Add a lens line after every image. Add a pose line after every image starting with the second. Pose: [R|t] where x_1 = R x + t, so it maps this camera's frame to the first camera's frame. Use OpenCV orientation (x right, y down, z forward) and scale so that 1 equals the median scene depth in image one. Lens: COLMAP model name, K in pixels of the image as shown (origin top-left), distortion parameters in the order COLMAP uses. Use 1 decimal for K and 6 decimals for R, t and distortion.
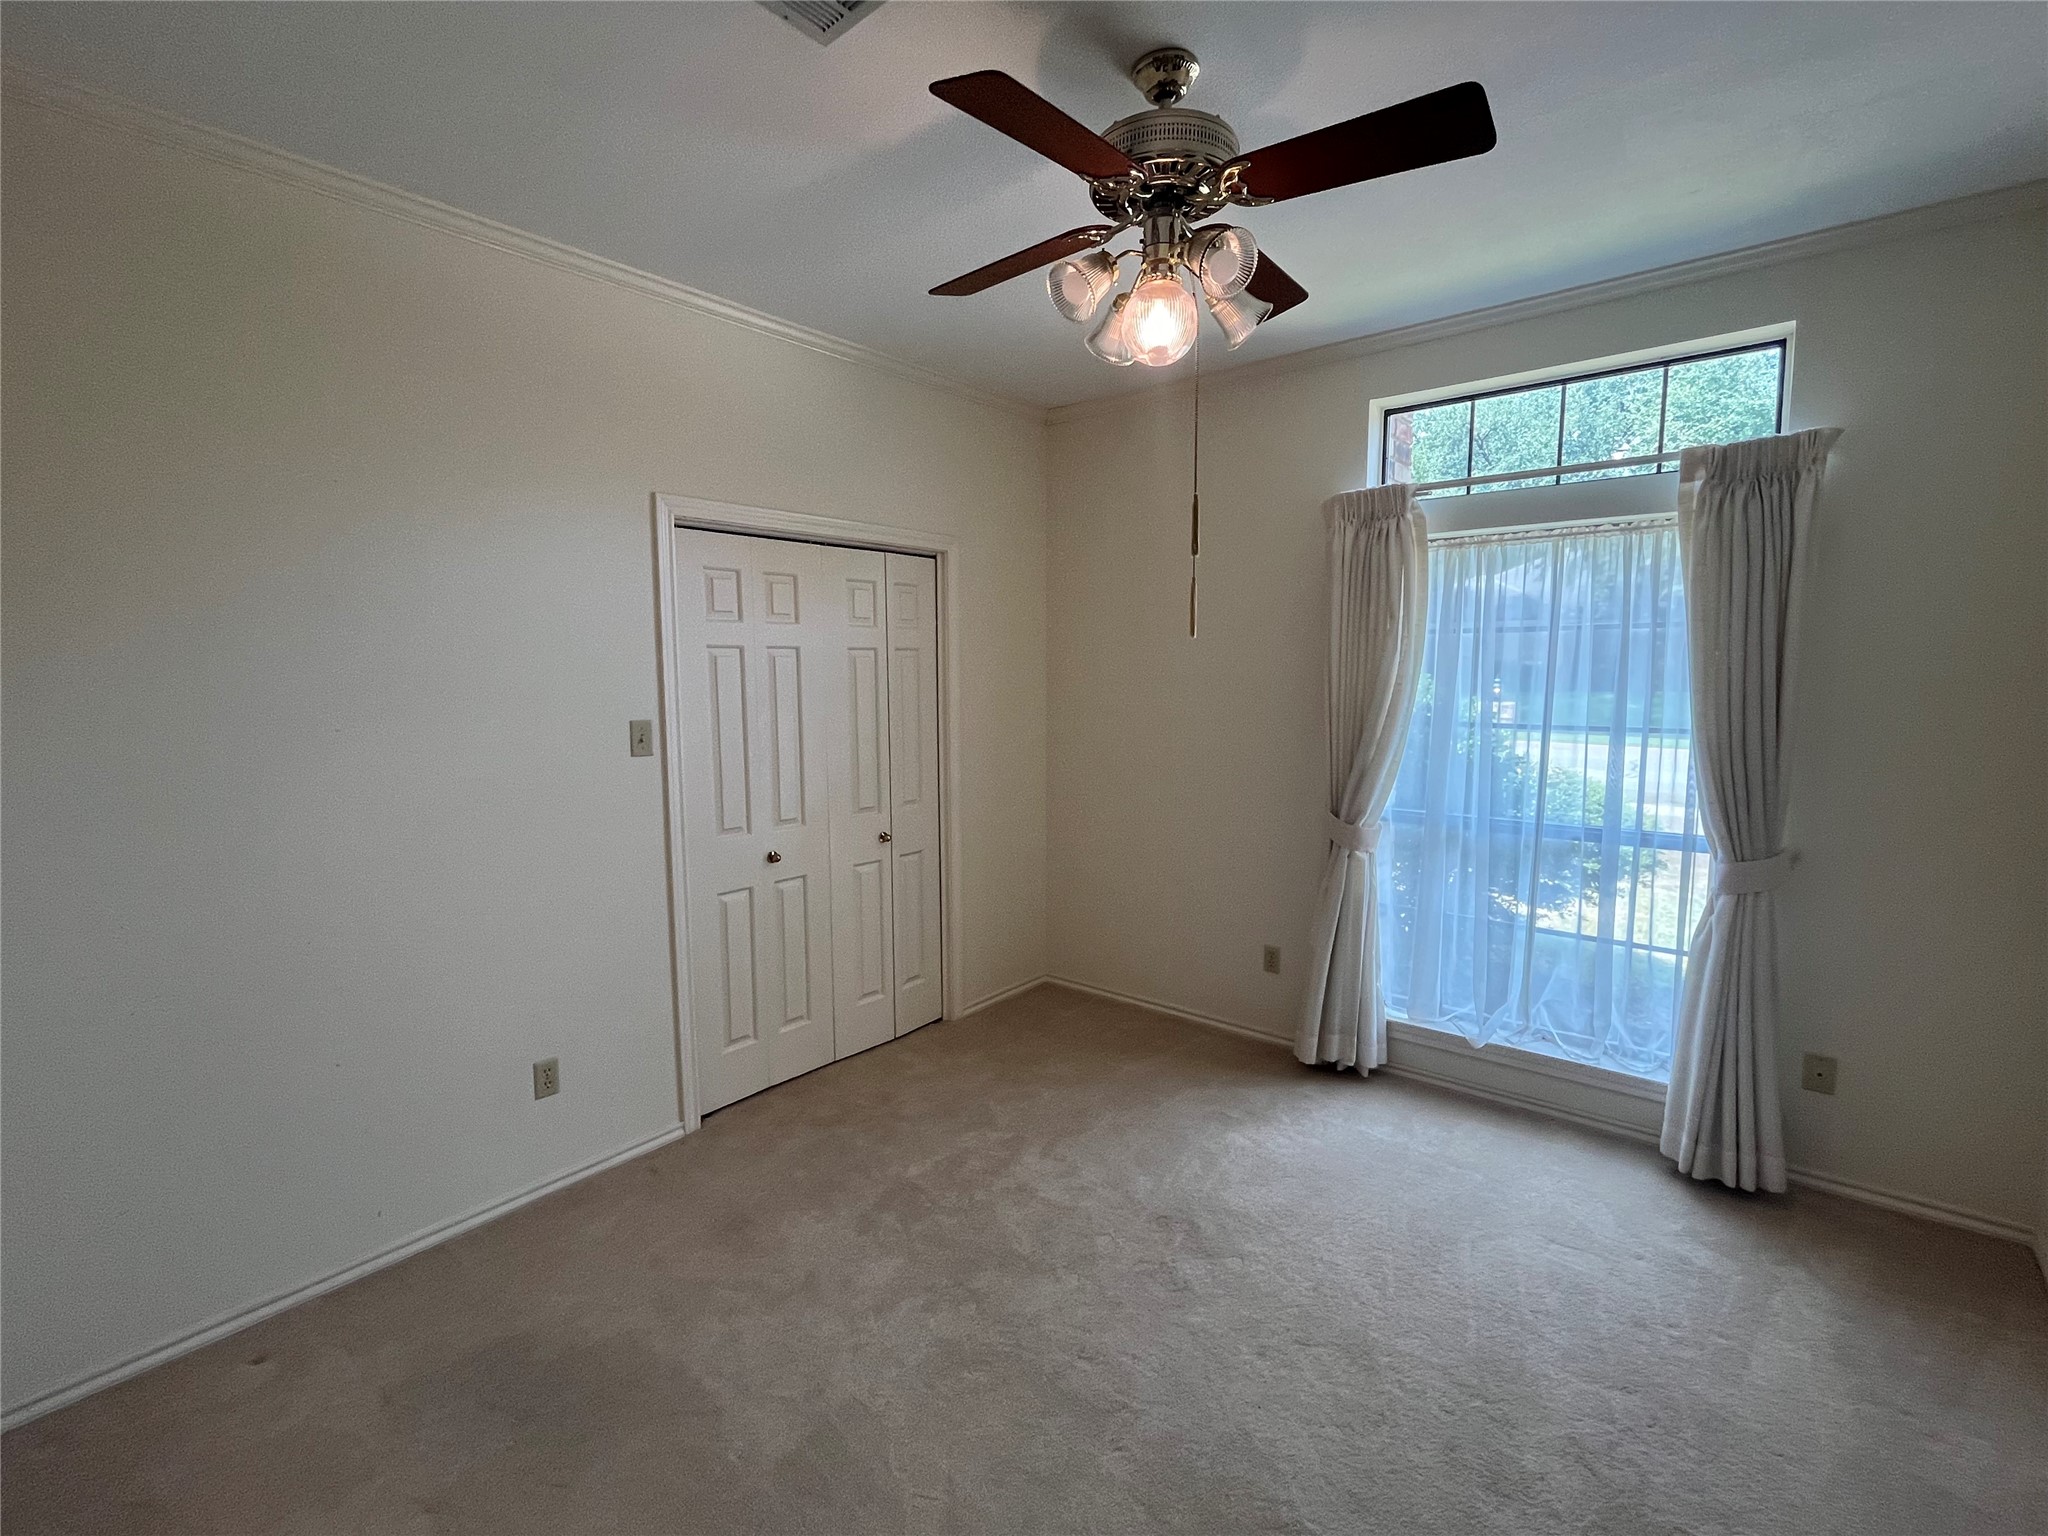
lens RADIAL K [[911.0, 0, 1020.5], [0, 911.0, 762.8], [0, 0, 1]] dist [-0.000110, 0.000348]
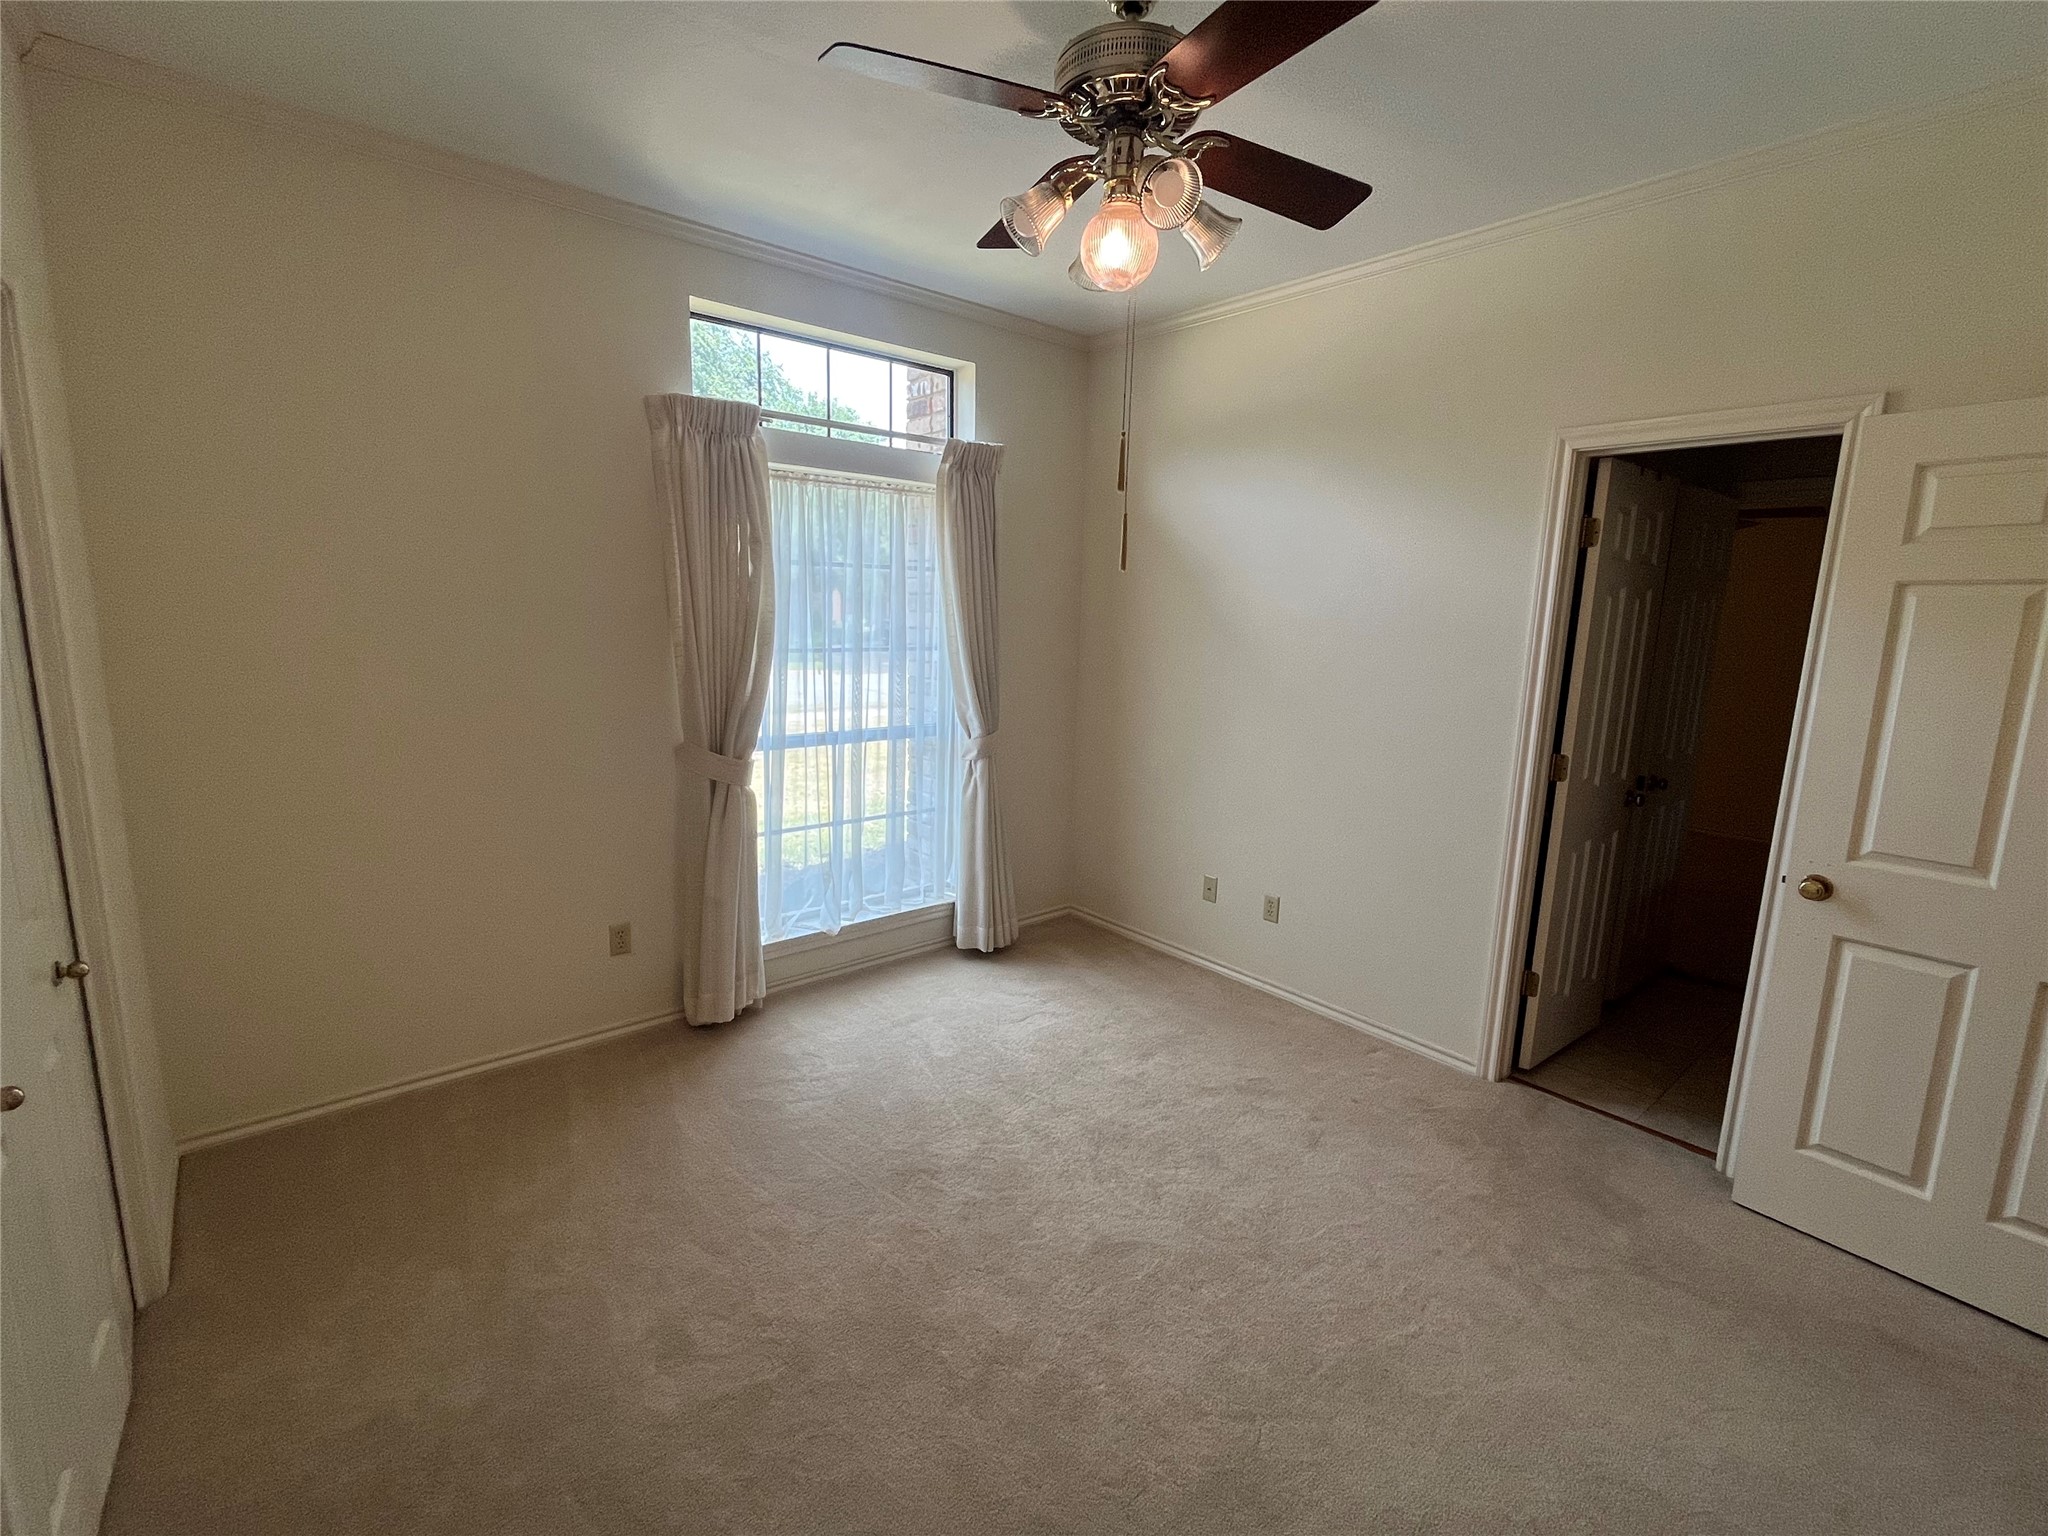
lens RADIAL K [[911.0, 0, 1017.3], [0, 911.0, 766.2], [0, 0, 1]] dist [-0.000110, 0.000348]
pose [[0.181722, -0.155703, 0.970945, -0.544157], [0.077356, 0.986588, 0.143734, -0.043002], [-0.980303, 0.048989, 0.191329, 0.561941]]
